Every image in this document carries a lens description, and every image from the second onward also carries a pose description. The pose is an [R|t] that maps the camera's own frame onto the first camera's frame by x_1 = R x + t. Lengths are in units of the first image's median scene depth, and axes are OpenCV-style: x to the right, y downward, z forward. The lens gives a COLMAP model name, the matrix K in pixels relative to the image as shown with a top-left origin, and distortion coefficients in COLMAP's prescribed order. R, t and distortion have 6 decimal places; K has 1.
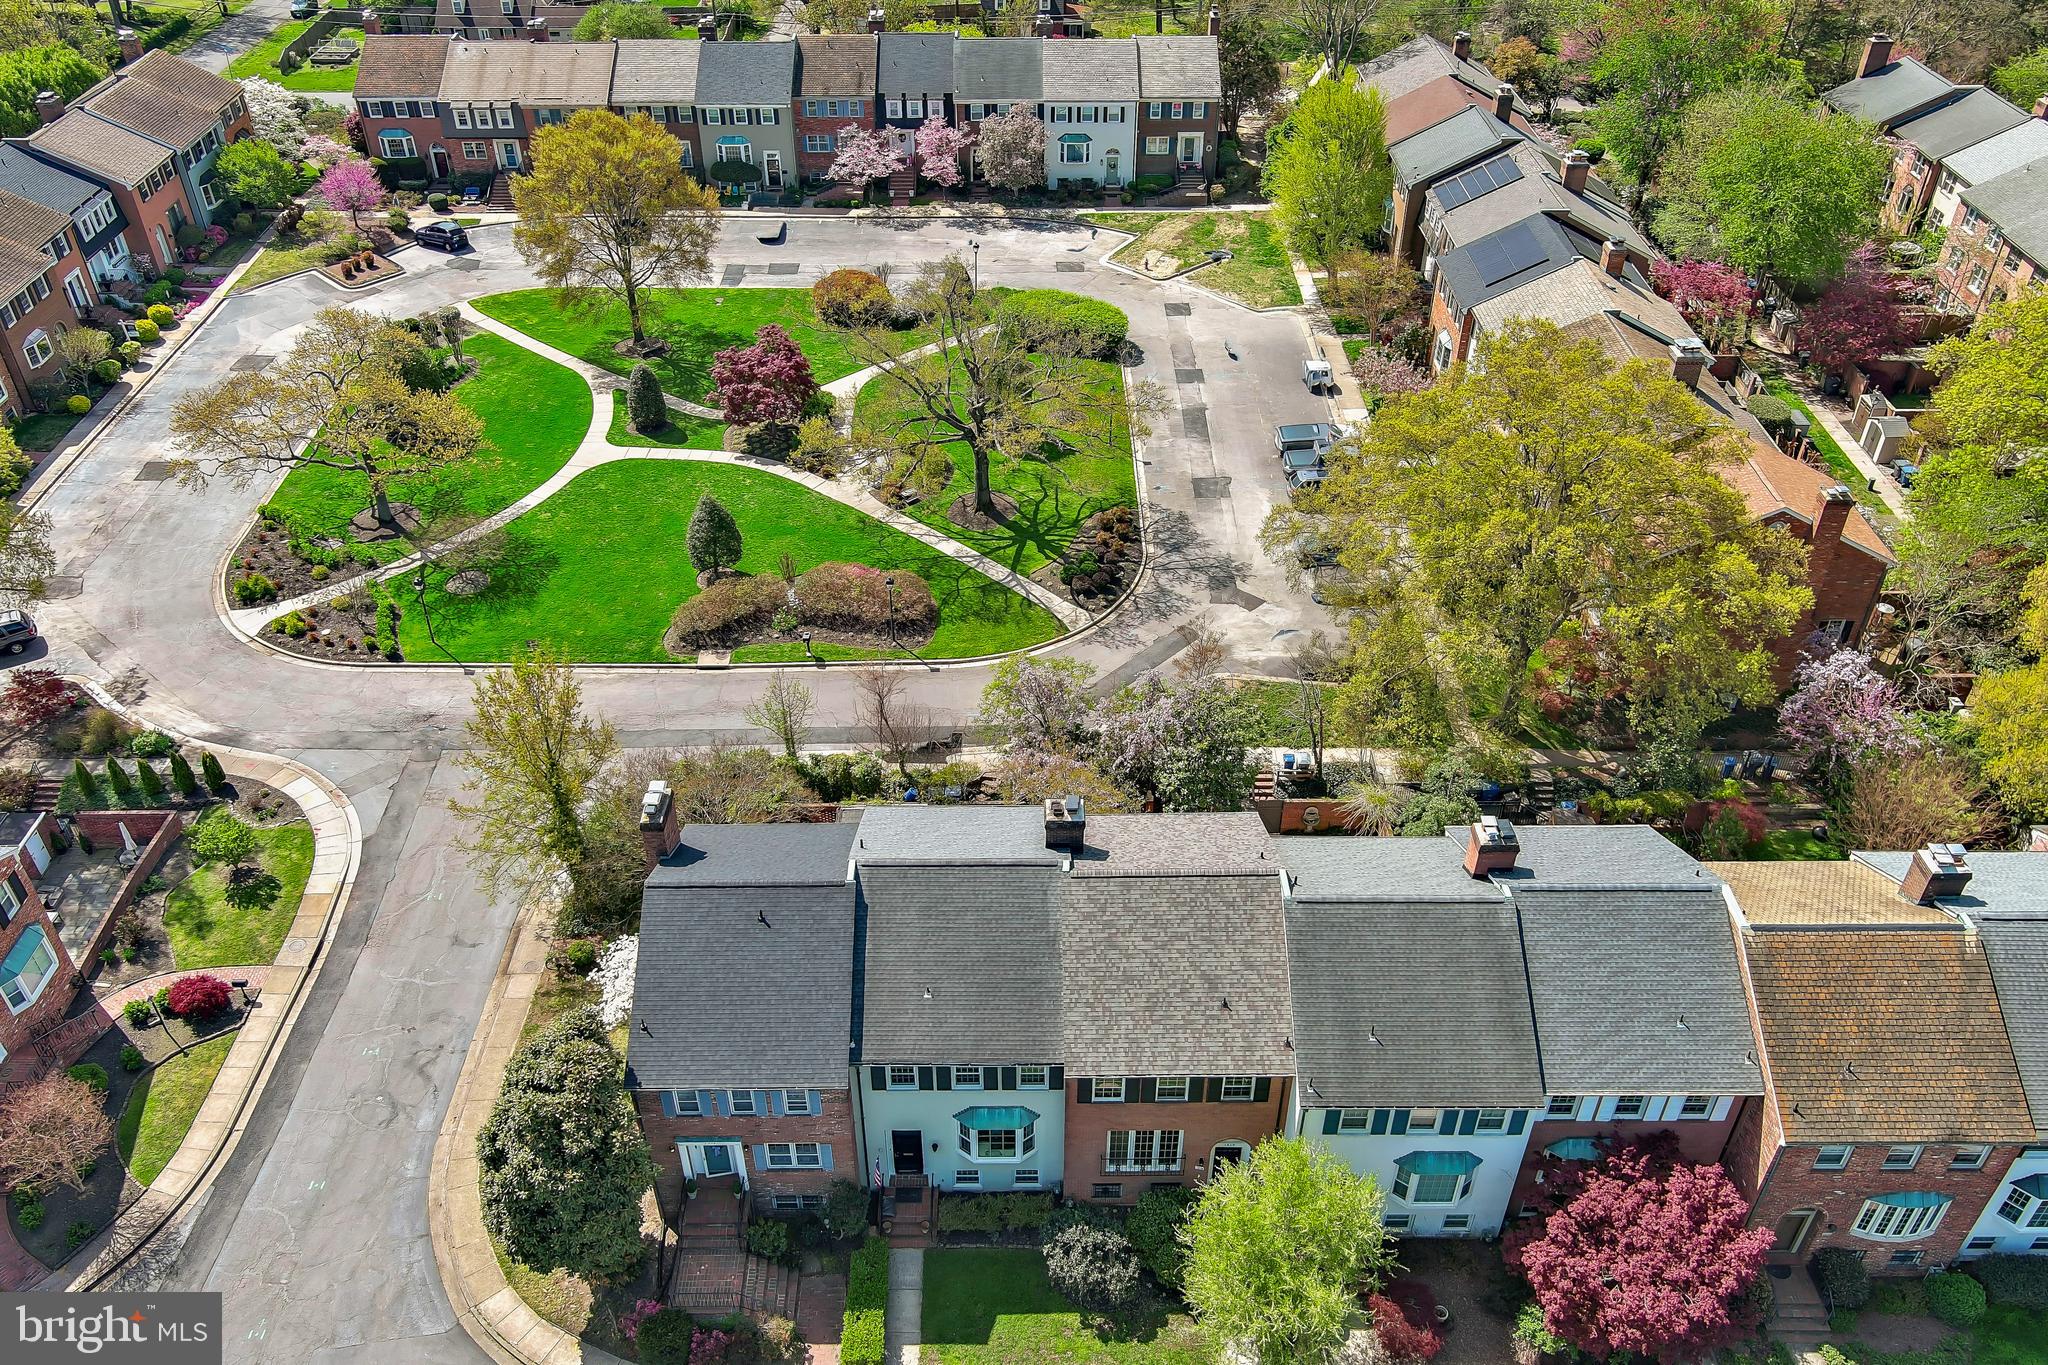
lens RADIAL K [[1614.6, 0, 1024.0], [0, 1614.6, 682.5], [0, 0, 1]] dist [0.002245, -0.013581]
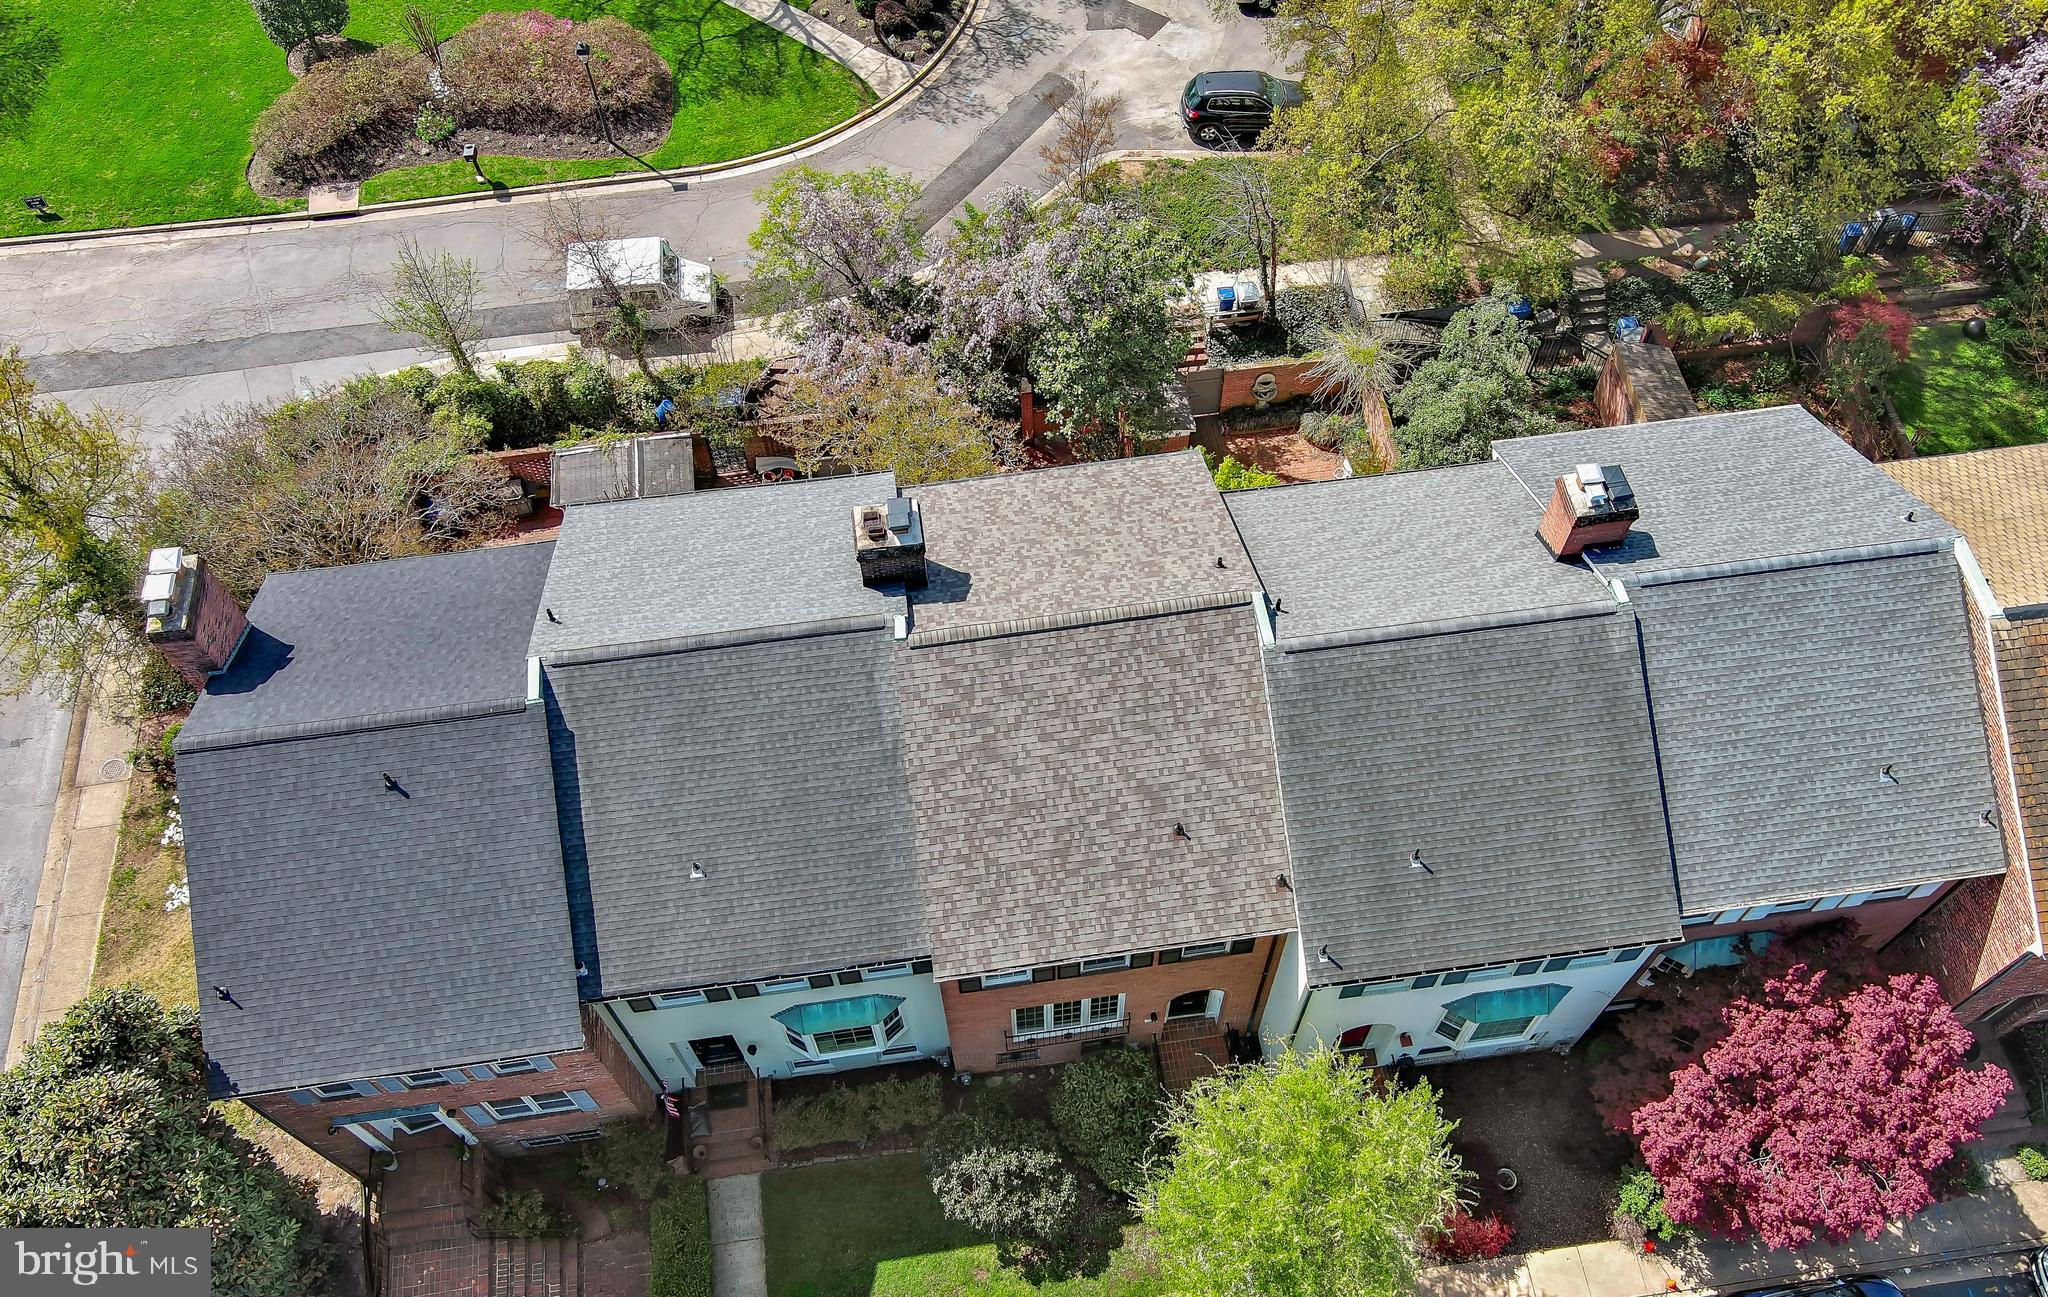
lens RADIAL K [[1670.0, 0, 1059.1], [0, 1670.0, 726.5], [0, 0, 1]] dist [0.007775, -0.002808]
pose [[0.990829, -0.117940, 0.065934, 0.039116], [0.083167, 0.916912, 0.390328, -0.087565], [-0.106490, -0.381265, 0.918312, 0.411261]]
